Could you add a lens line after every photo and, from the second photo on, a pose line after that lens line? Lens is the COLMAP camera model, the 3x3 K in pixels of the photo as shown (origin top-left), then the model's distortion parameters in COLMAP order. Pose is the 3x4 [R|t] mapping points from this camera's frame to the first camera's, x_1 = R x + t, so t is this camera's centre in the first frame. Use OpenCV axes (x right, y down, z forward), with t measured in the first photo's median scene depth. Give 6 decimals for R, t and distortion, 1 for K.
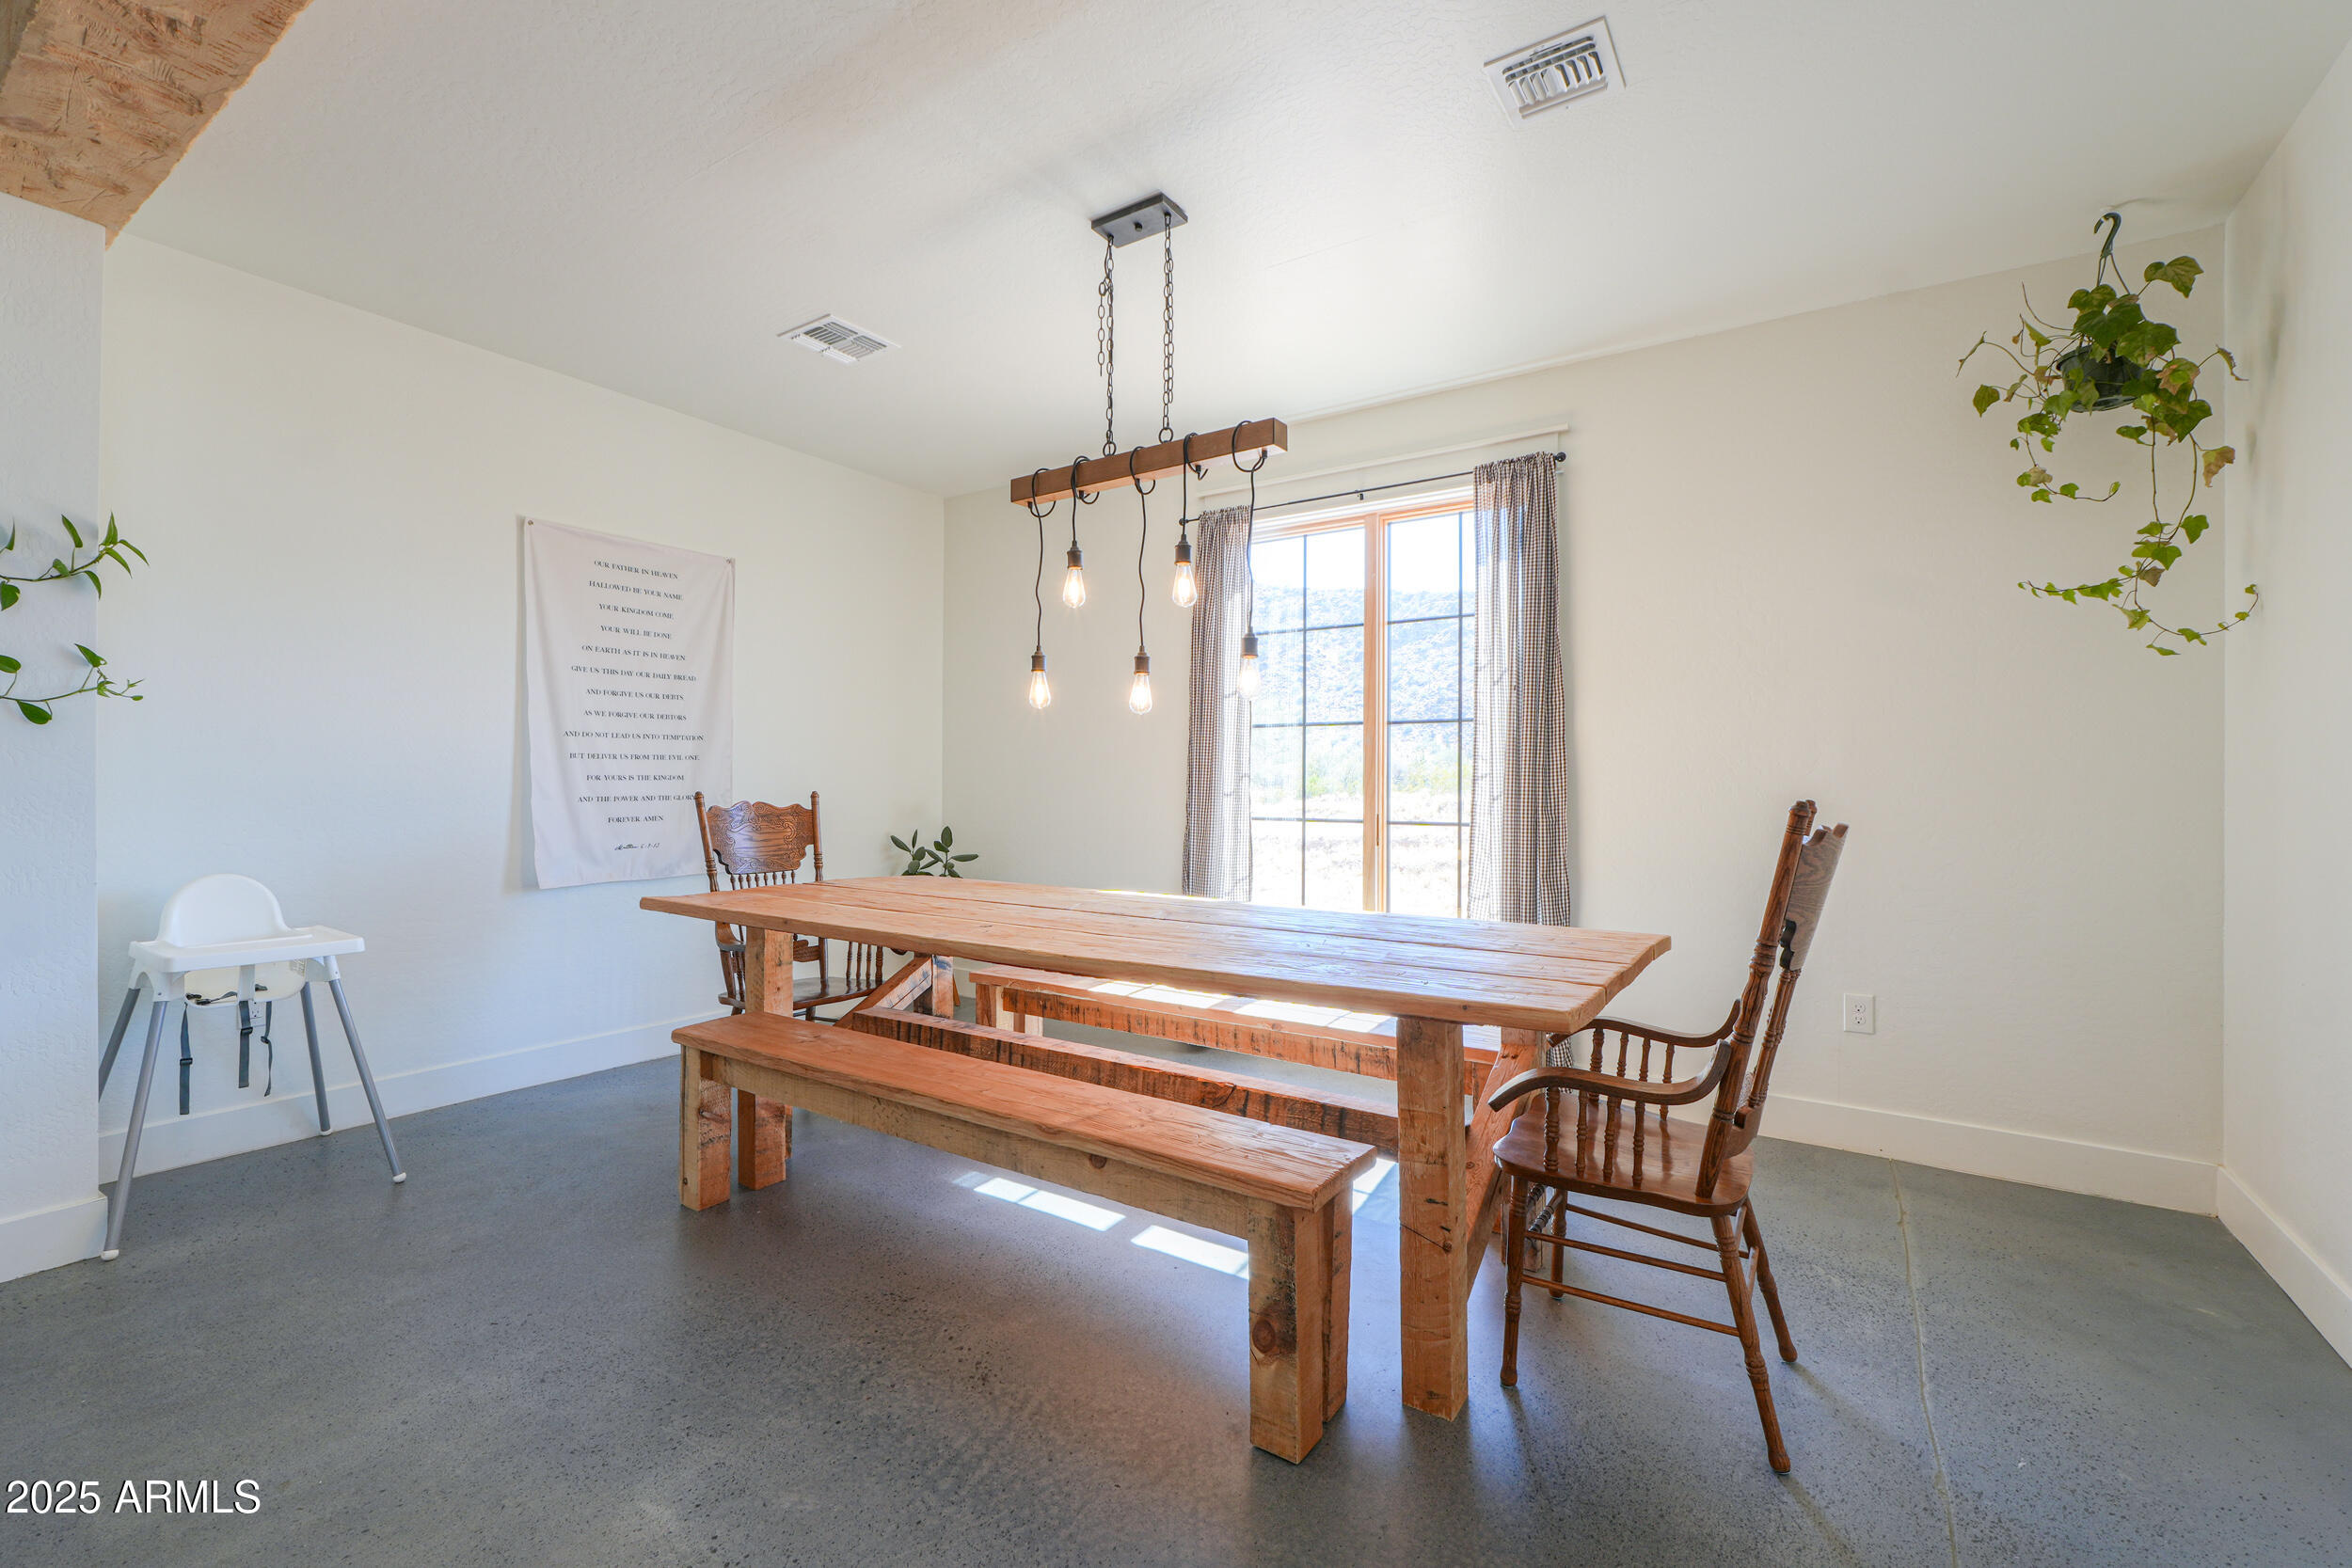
lens RADIAL K [[989.3, 0, 1175.3], [0, 989.3, 787.5], [0, 0, 1]] dist [-0.001372, -0.000211]
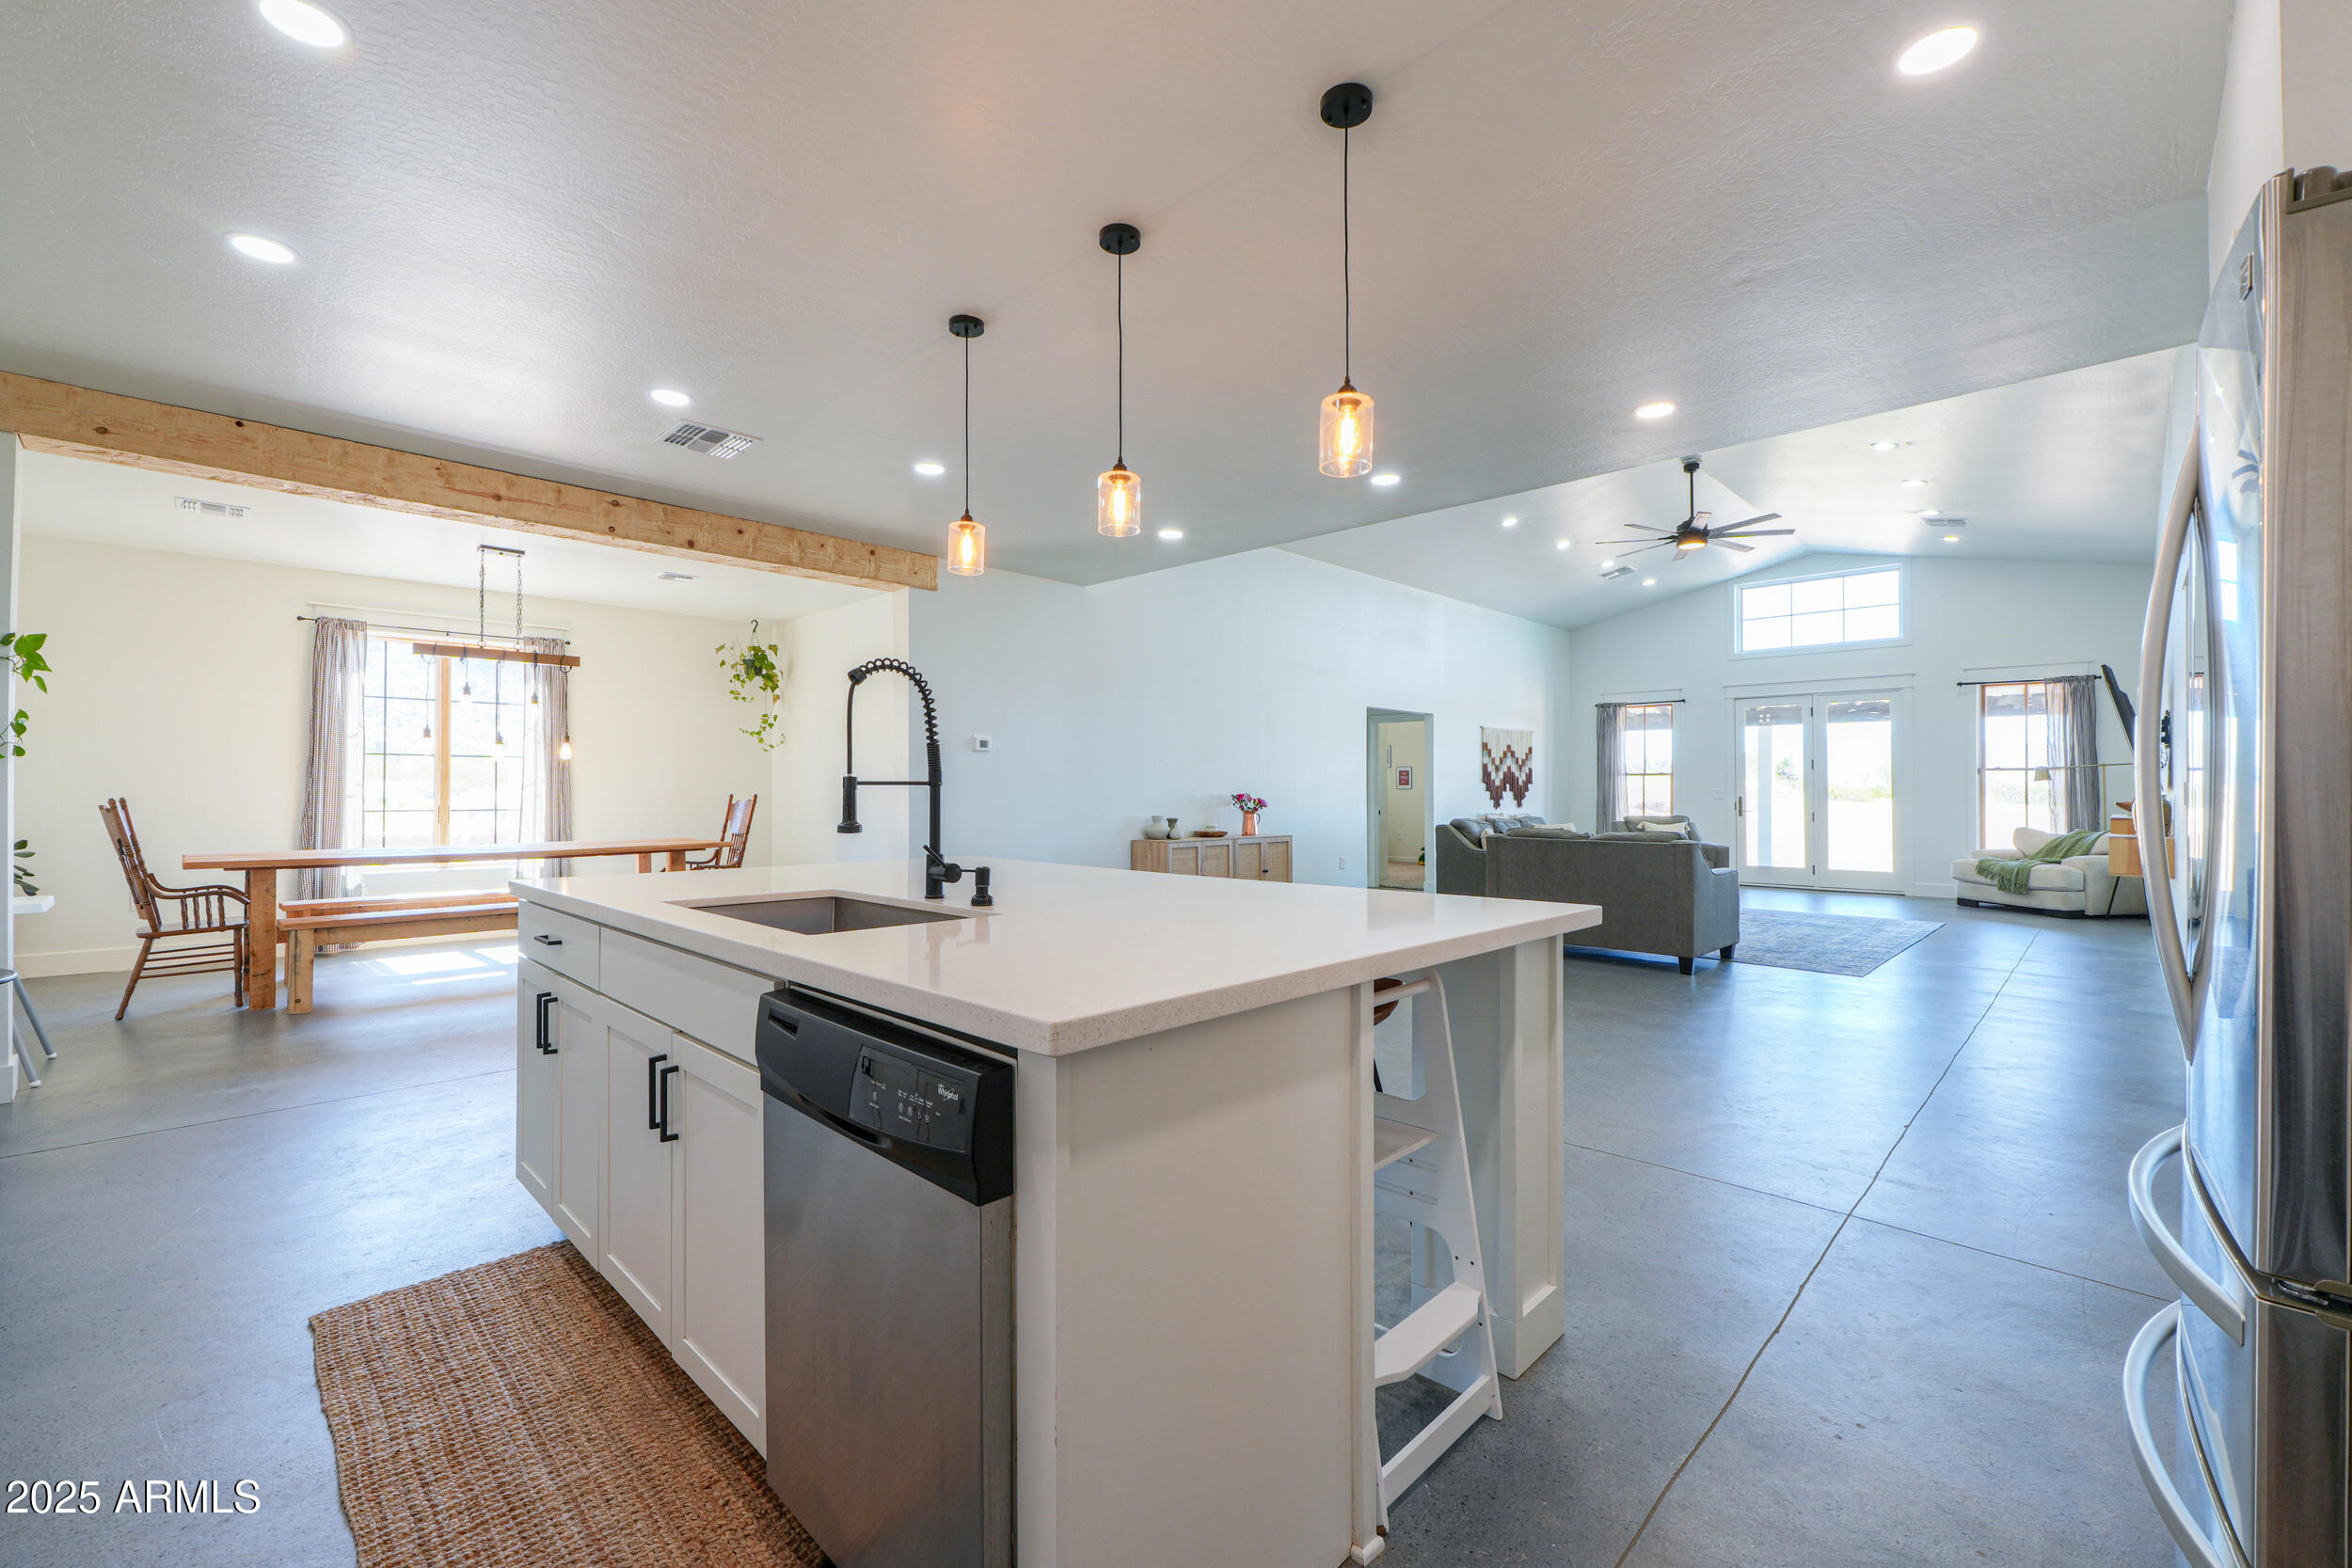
lens RADIAL K [[989.3, 0, 1178.8], [0, 989.3, 782.4], [0, 0, 1]] dist [-0.001372, -0.000211]
pose [[0.192661, -0.001967, 0.981263, -2.151779], [-0.003799, 0.999989, 0.002750, -0.042972], [-0.981258, -0.004257, 0.192651, -1.103340]]
